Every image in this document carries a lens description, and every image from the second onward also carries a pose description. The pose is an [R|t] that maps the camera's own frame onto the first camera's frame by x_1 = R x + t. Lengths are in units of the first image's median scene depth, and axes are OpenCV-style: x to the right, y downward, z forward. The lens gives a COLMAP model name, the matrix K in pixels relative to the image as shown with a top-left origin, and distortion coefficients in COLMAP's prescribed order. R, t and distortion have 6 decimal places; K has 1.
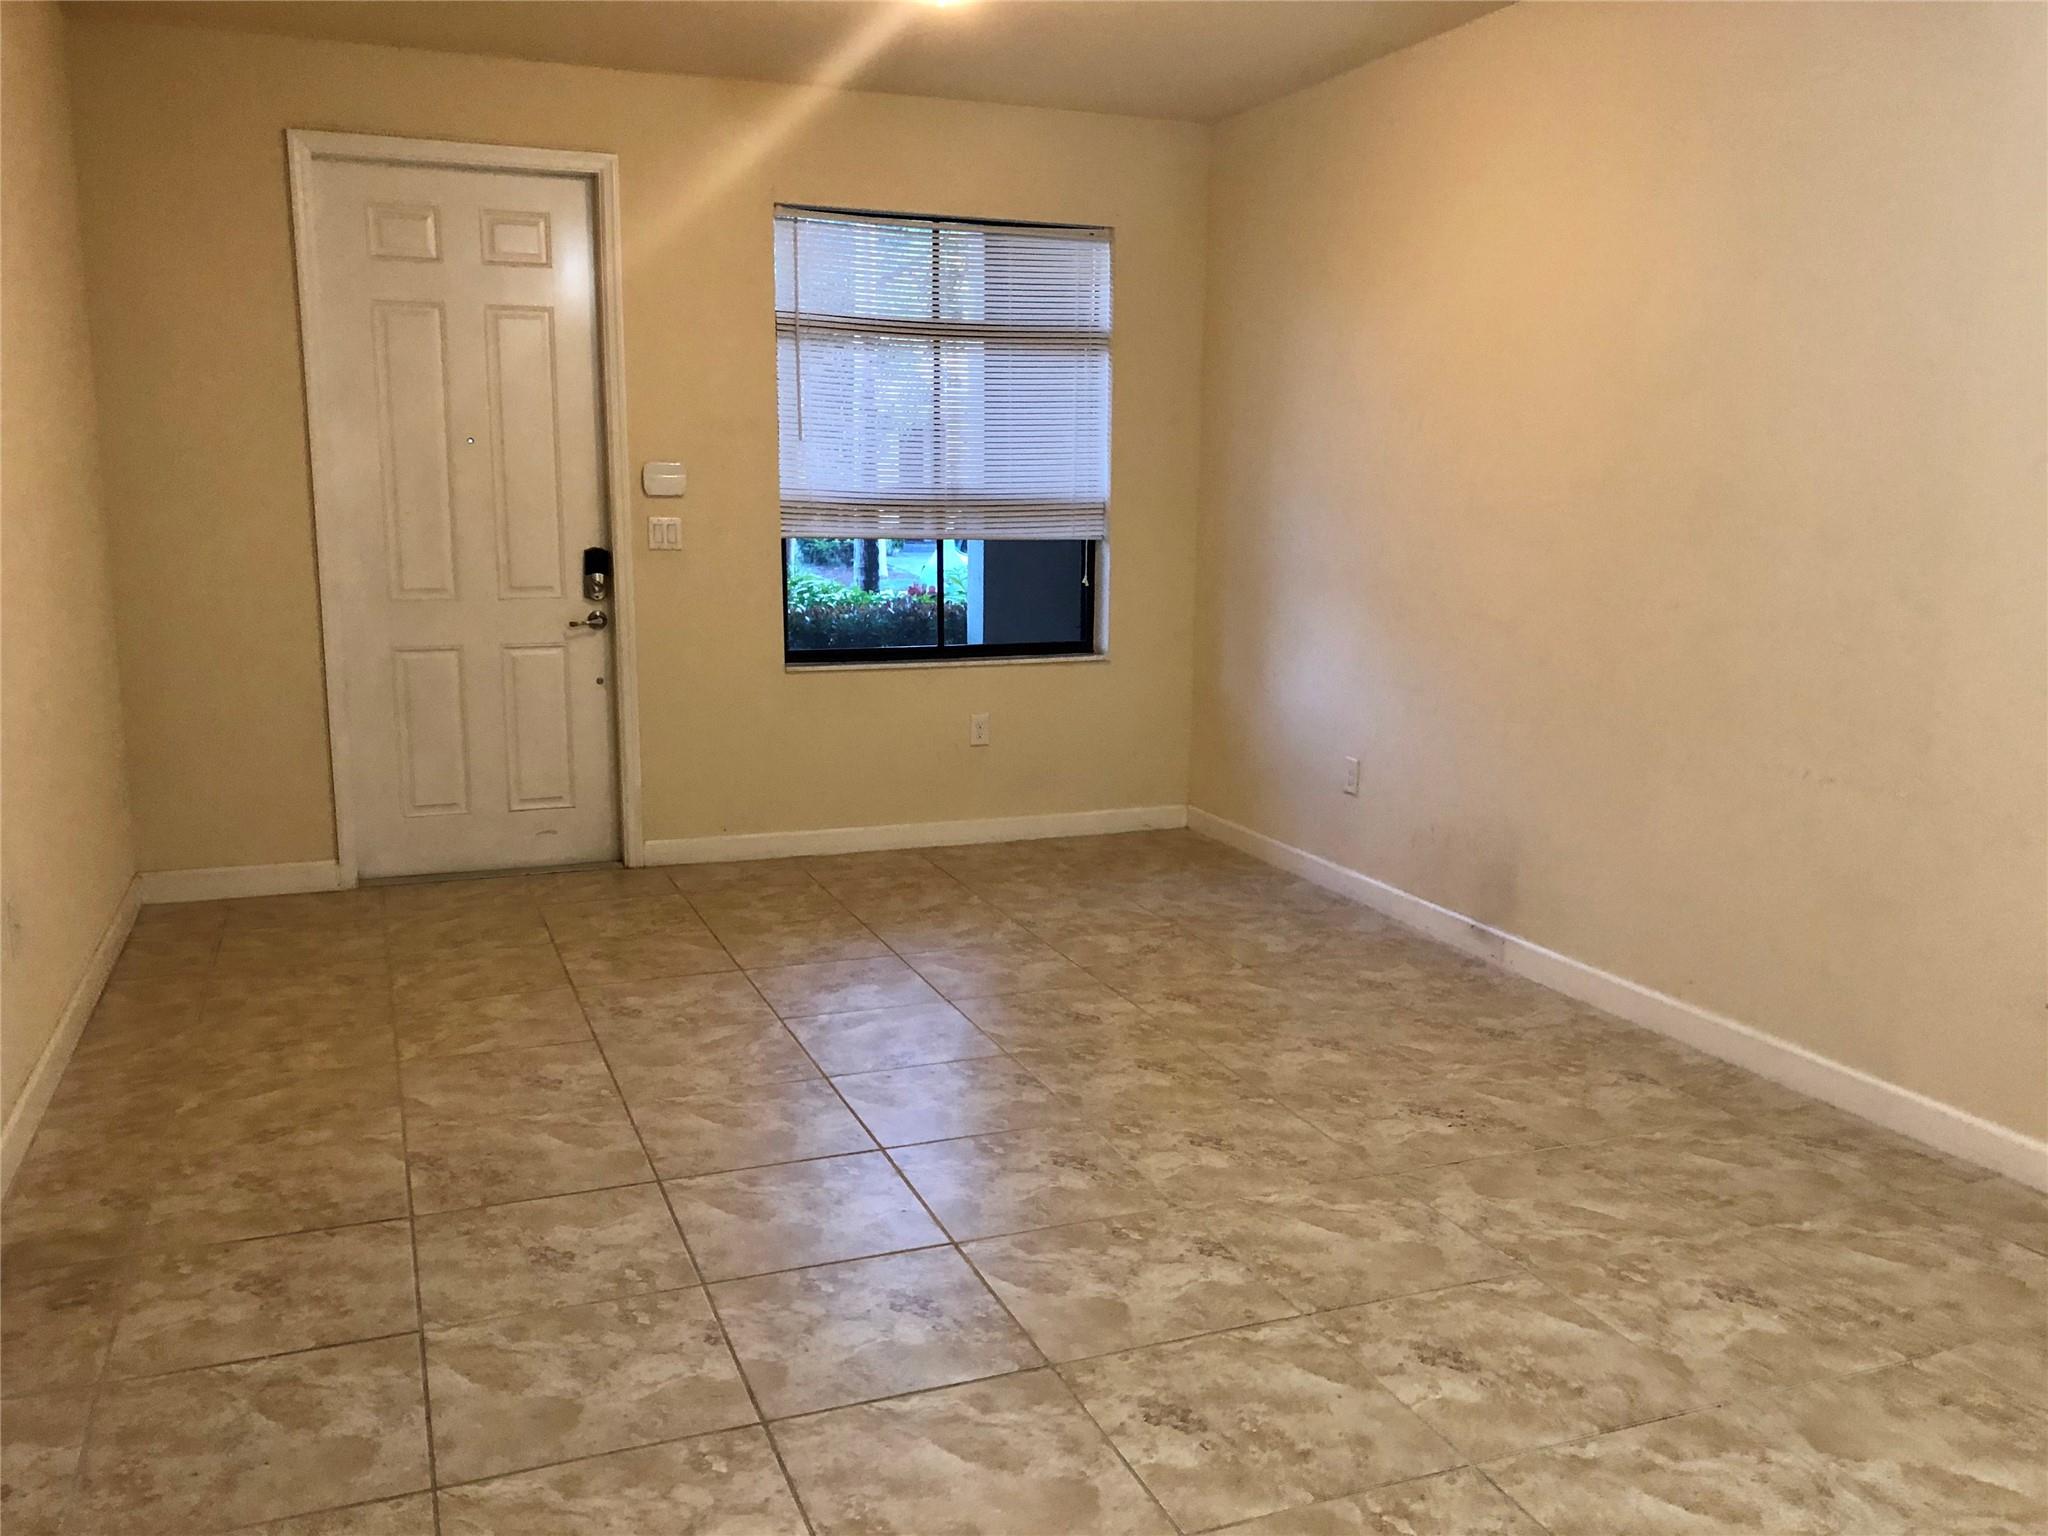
lens RADIAL K [[1707.2, 0, 1022.7], [0, 1707.2, 768.5], [0, 0, 1]] dist [0.023252, -0.029433]
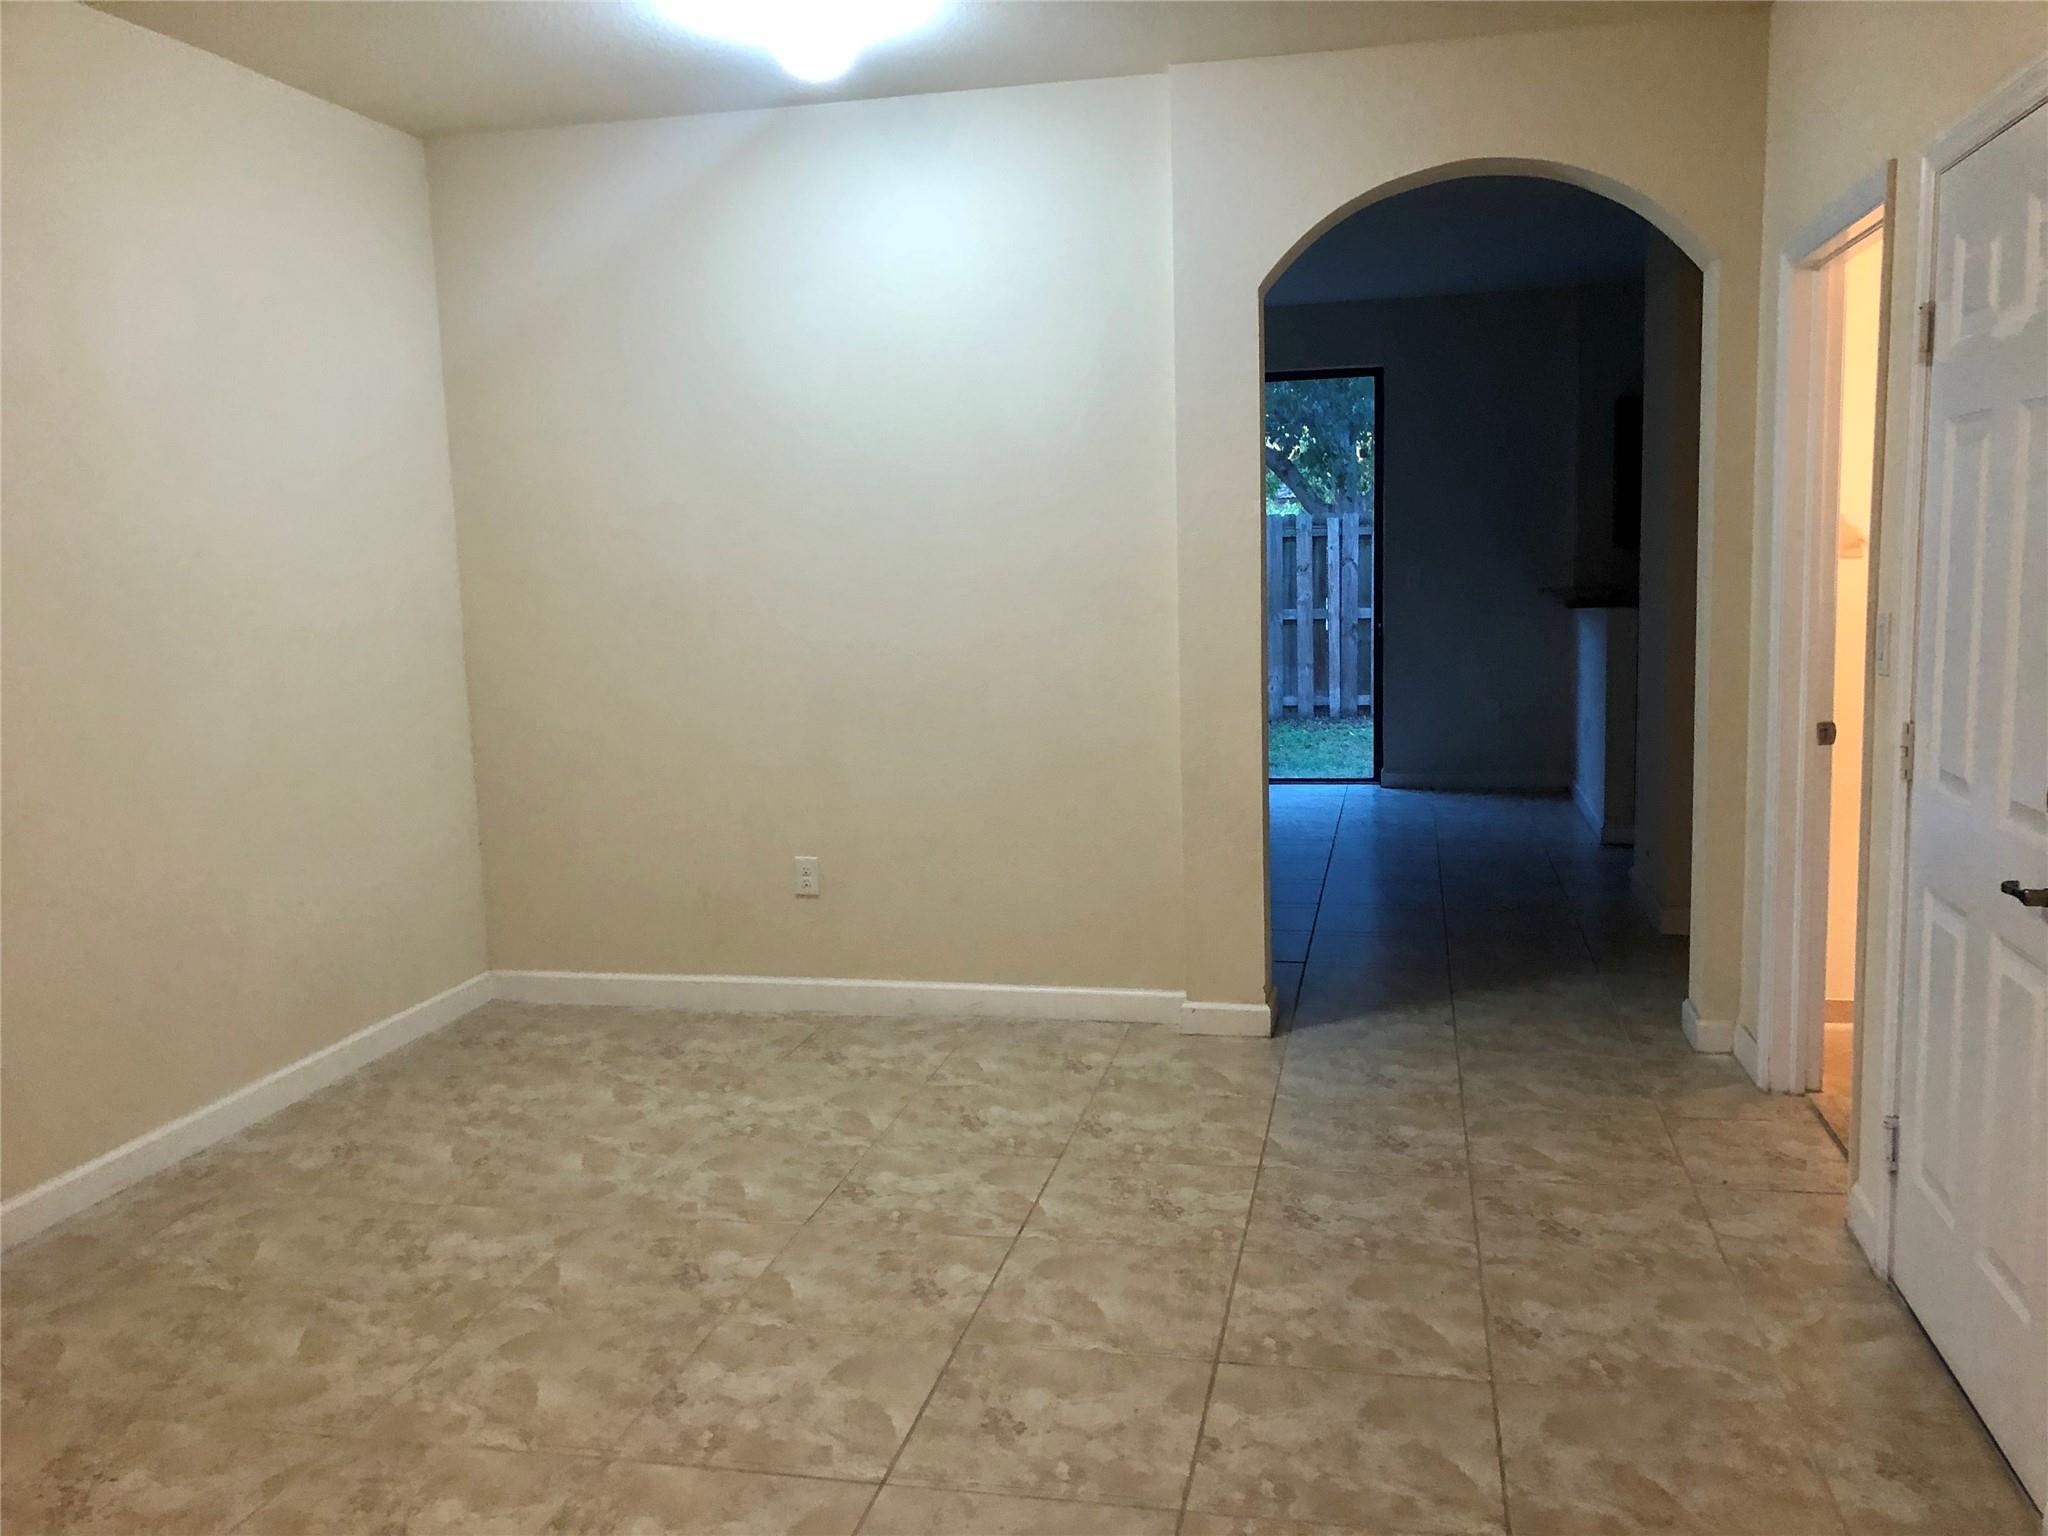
lens RADIAL K [[1707.2, 0, 1021.0], [0, 1707.2, 753.4], [0, 0, 1]] dist [0.023252, -0.029433]
pose [[-0.831062, -0.051175, 0.553820, -0.630371], [0.115540, 0.958149, 0.261916, -0.319521], [-0.544046, 0.281657, -0.790369, 1.778247]]
